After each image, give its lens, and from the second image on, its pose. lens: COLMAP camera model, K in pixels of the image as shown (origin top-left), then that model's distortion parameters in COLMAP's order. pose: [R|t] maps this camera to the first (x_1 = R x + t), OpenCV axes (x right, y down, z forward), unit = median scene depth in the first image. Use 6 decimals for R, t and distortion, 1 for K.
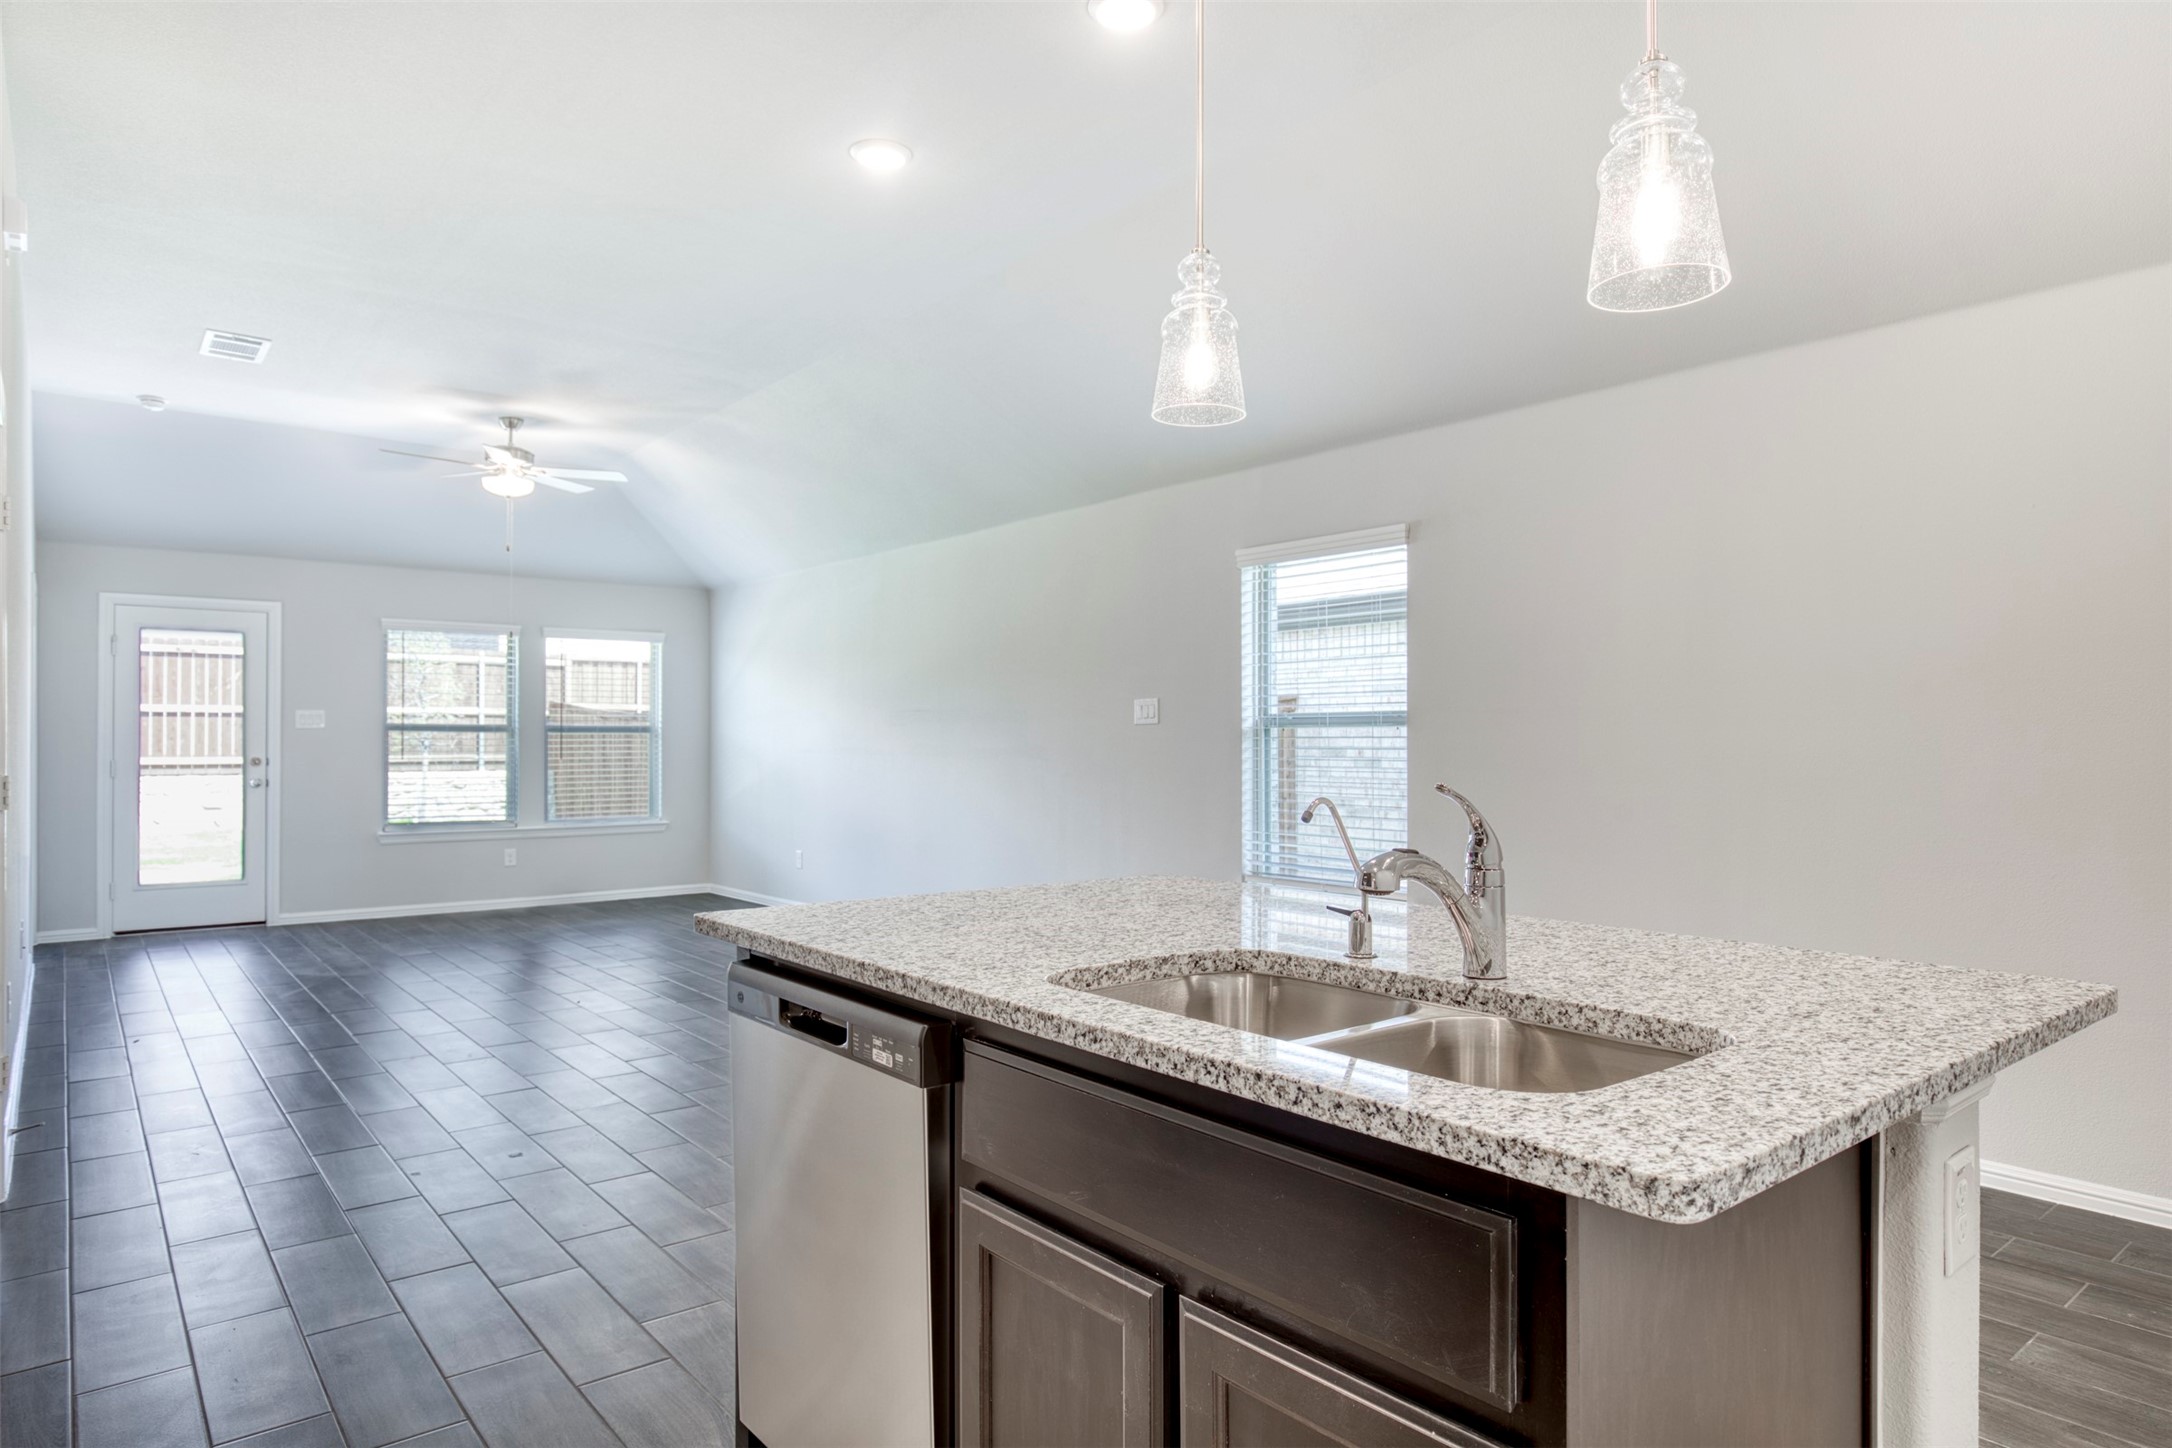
lens RADIAL K [[1246.5, 0, 1132.7], [0, 1246.5, 730.7], [0, 0, 1]] dist [-0.039181, -0.000041]
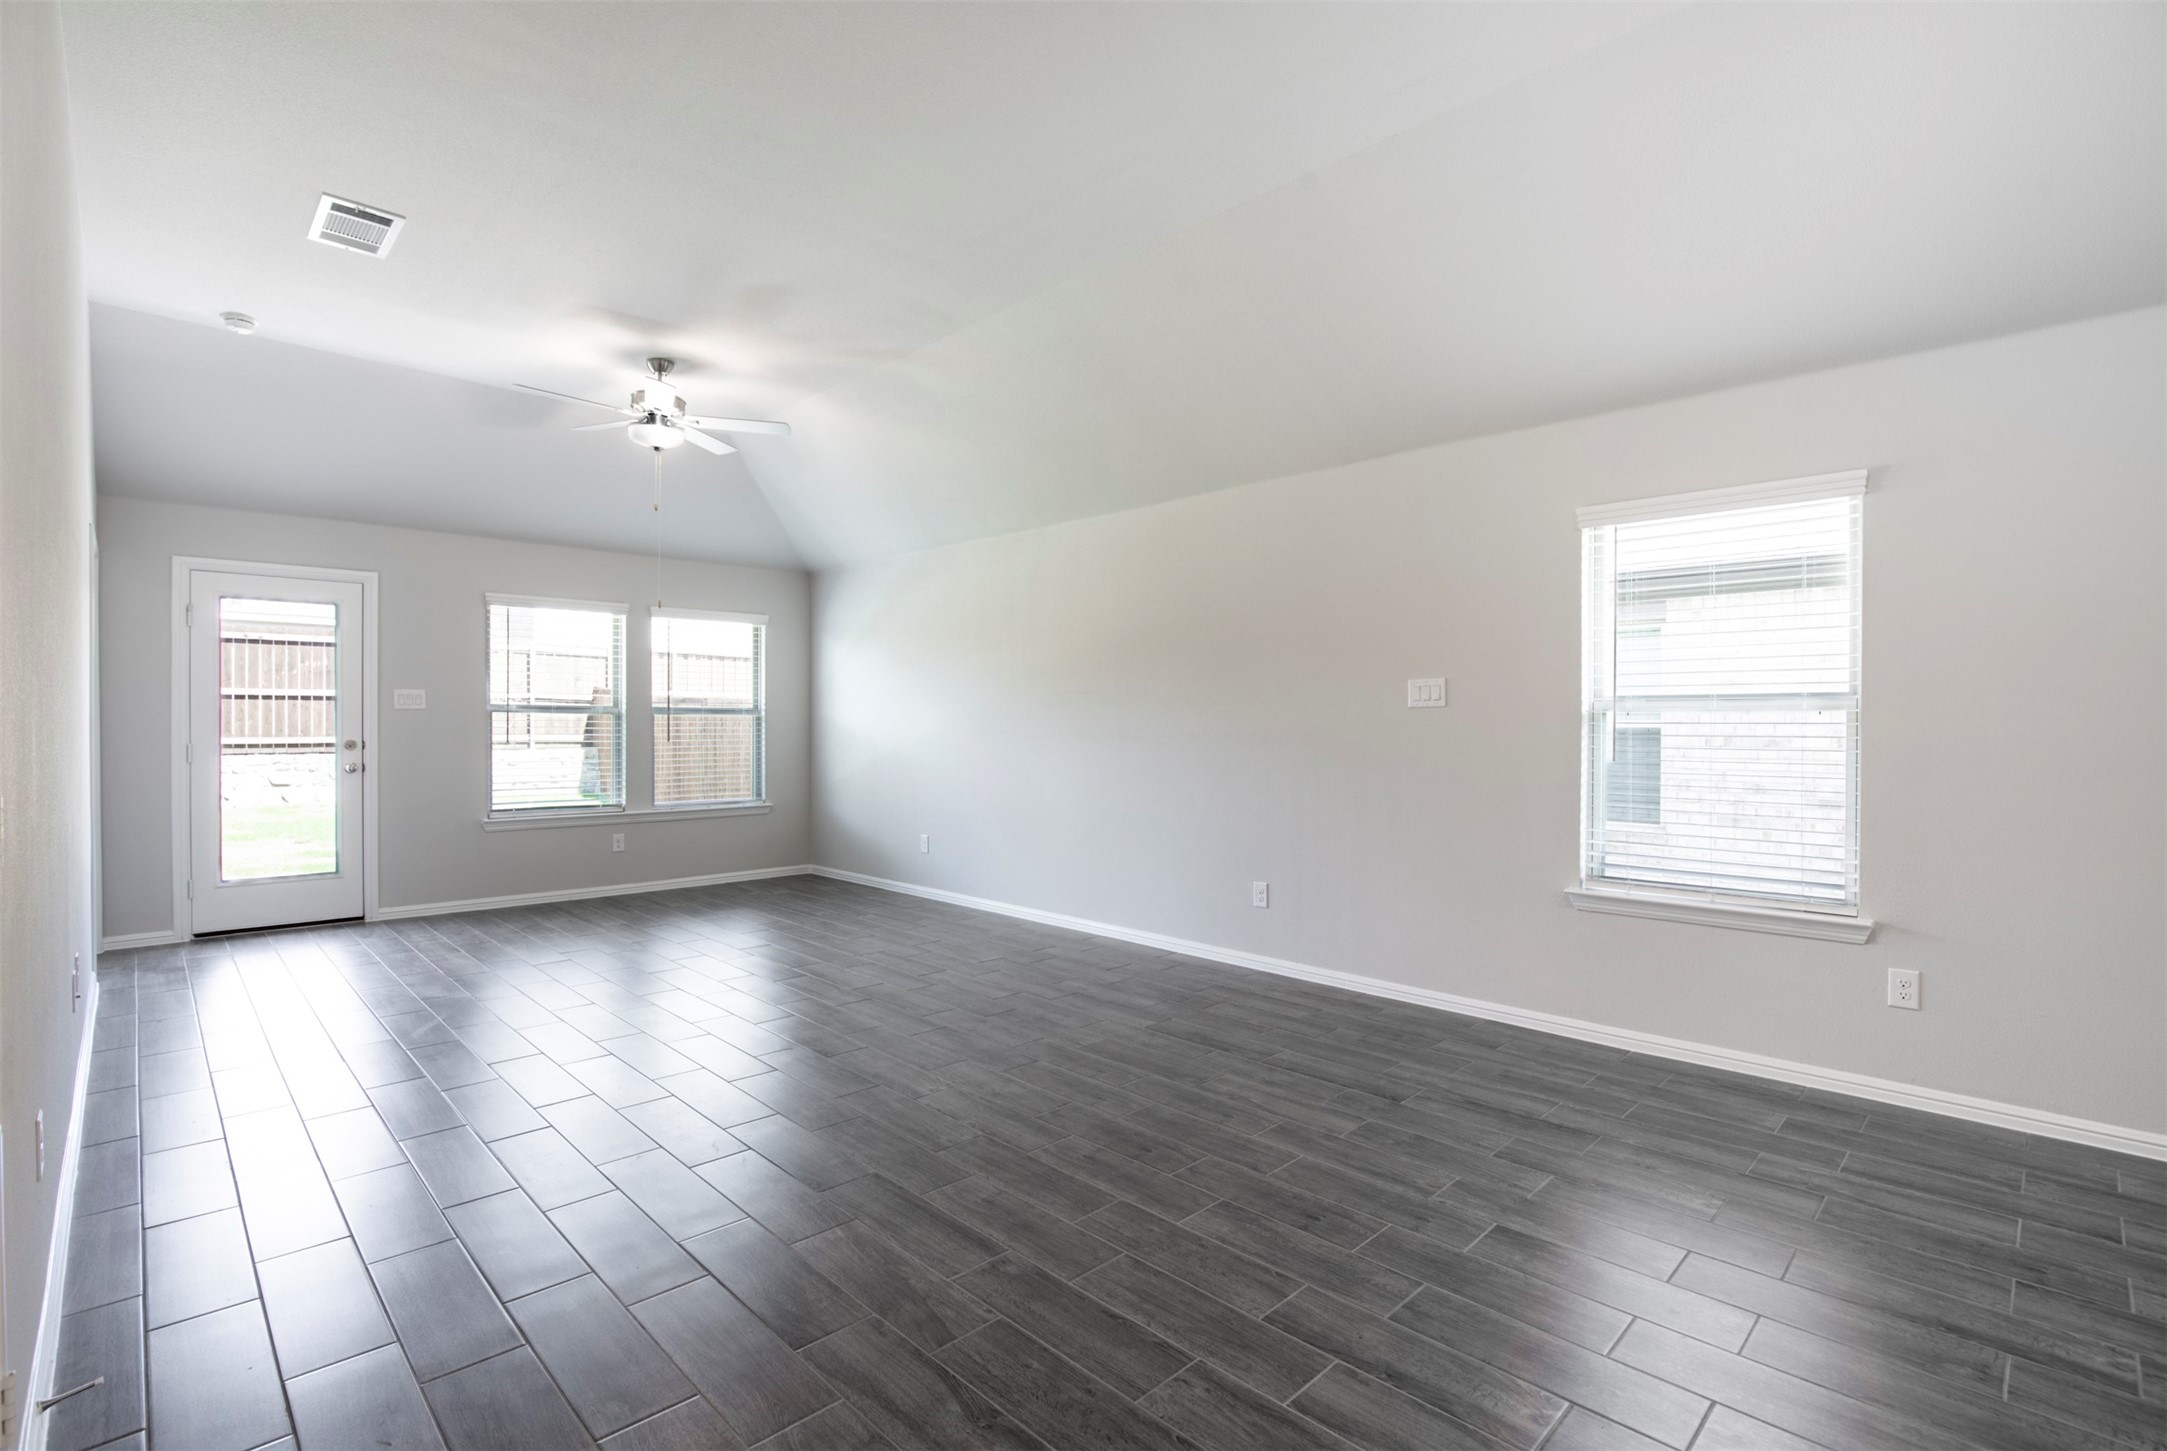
lens RADIAL K [[992.0, 0, 1076.2], [0, 992.0, 731.7], [0, 0, 1]] dist [-0.029027, 0.000708]
pose [[0.998781, 0.003944, 0.049198, -0.206176], [-0.004687, 0.999876, 0.015004, 0.002024], [-0.049132, -0.015216, 0.998676, 0.234357]]
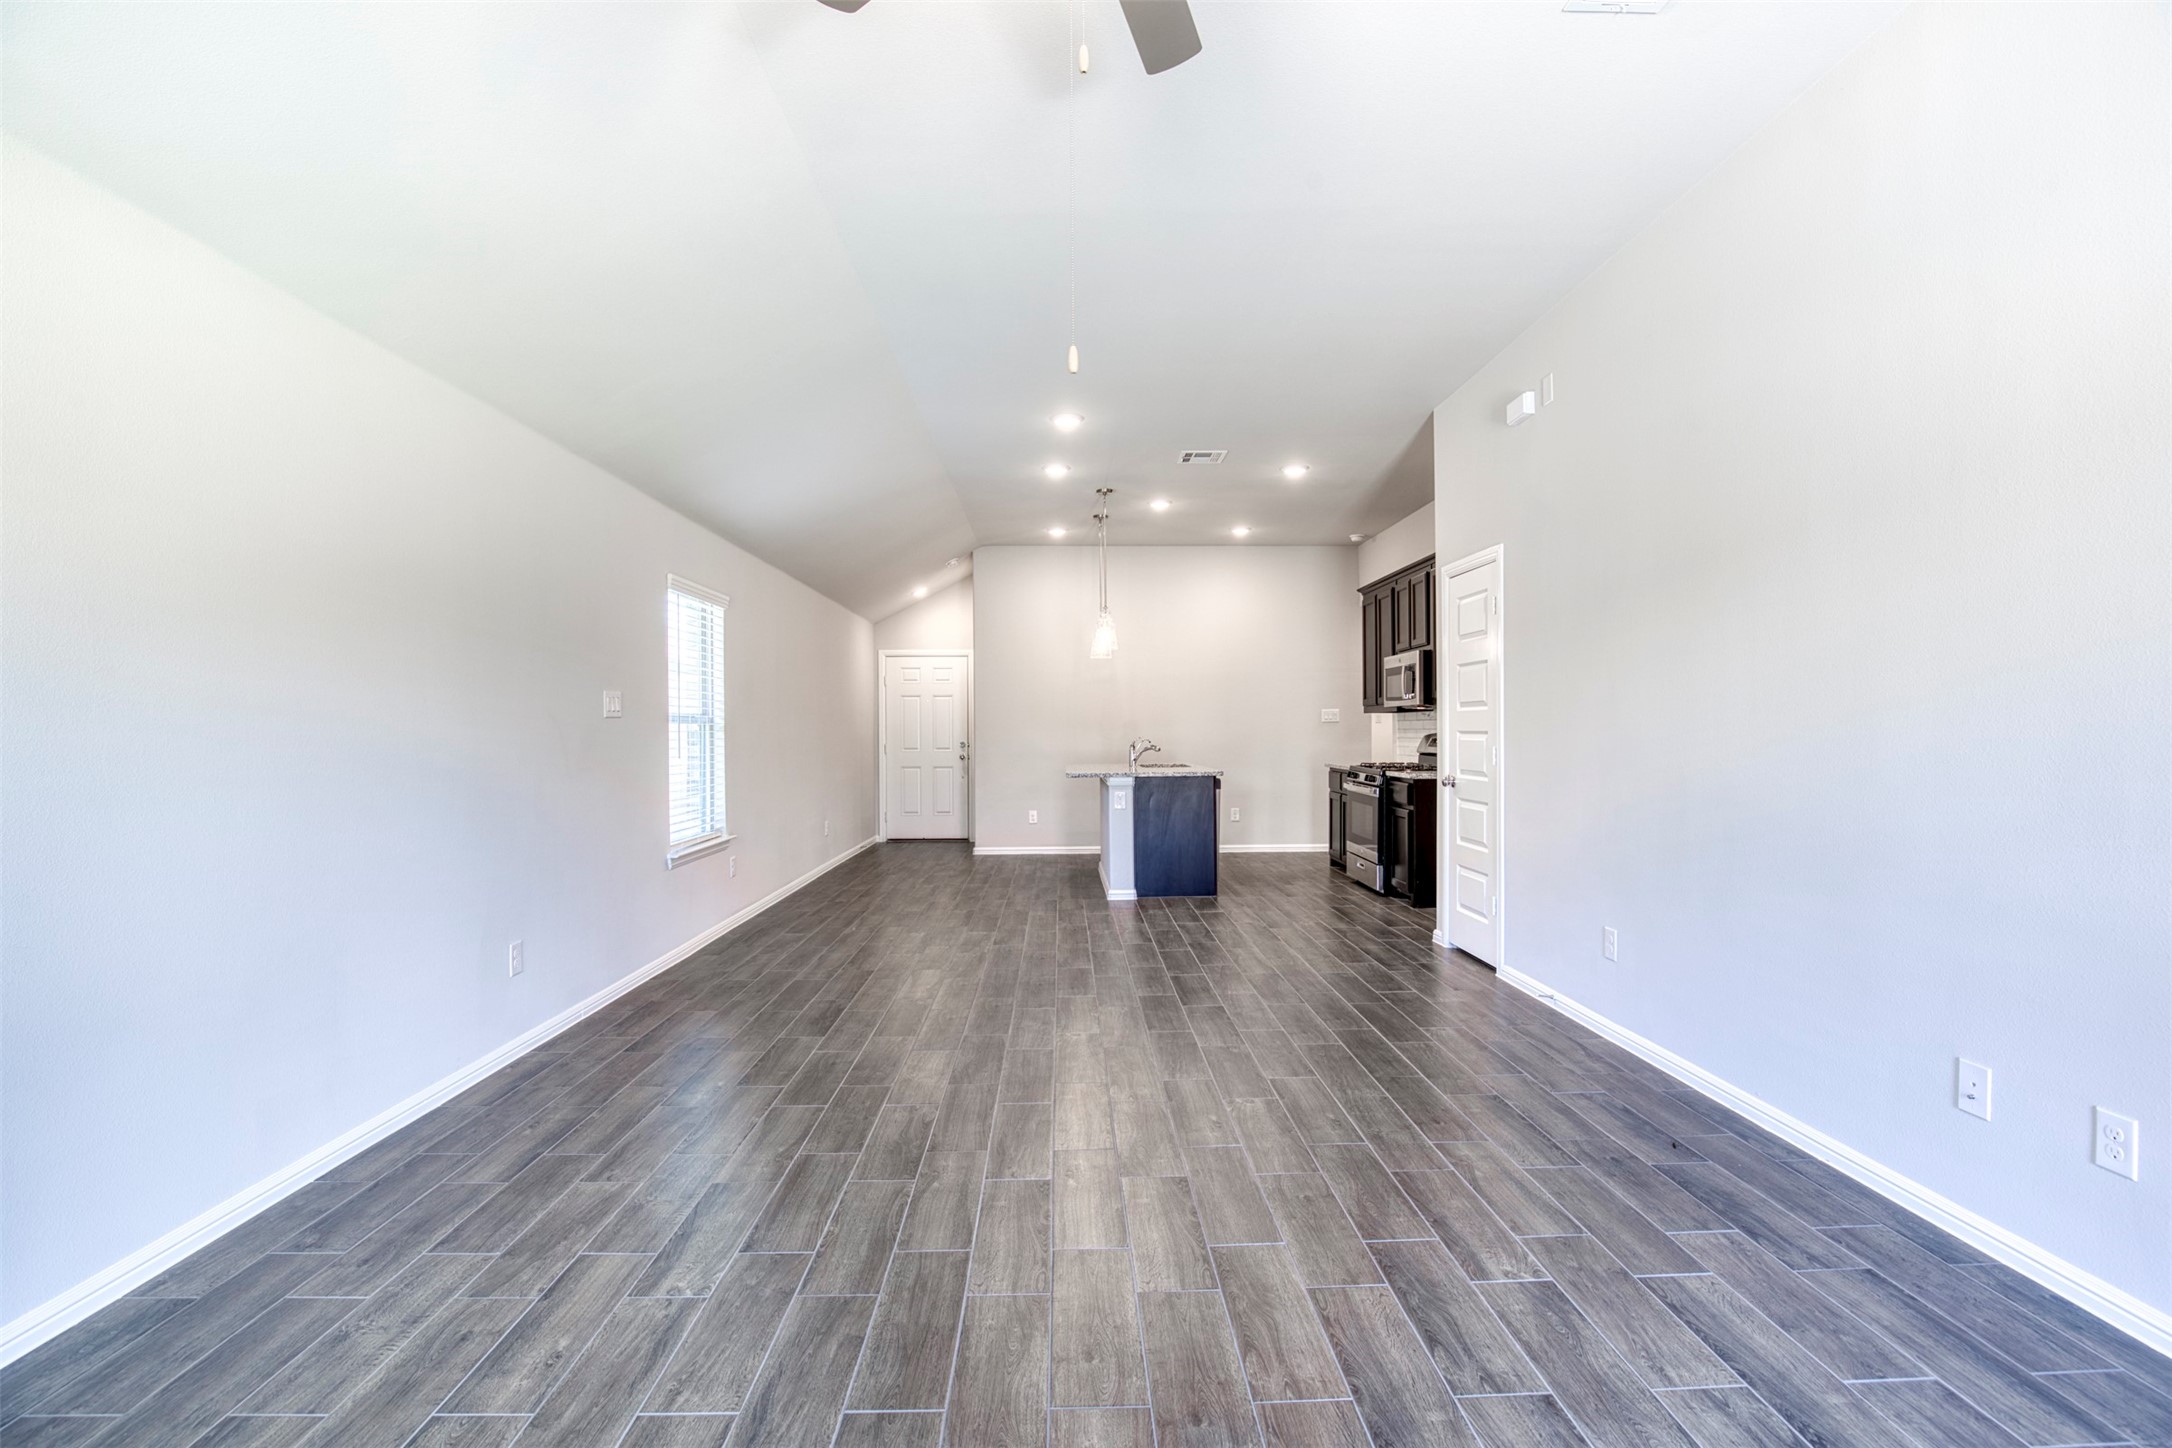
lens RADIAL K [[984.5, 0, 1088.4], [0, 984.5, 730.0], [0, 0, 1]] dist [-0.028049, 0.001025]
pose [[-0.771796, 0.005108, 0.635849, -0.553255], [0.003541, 0.999987, -0.003735, 0.006592], [-0.635860, -0.000631, -0.771804, 1.005599]]
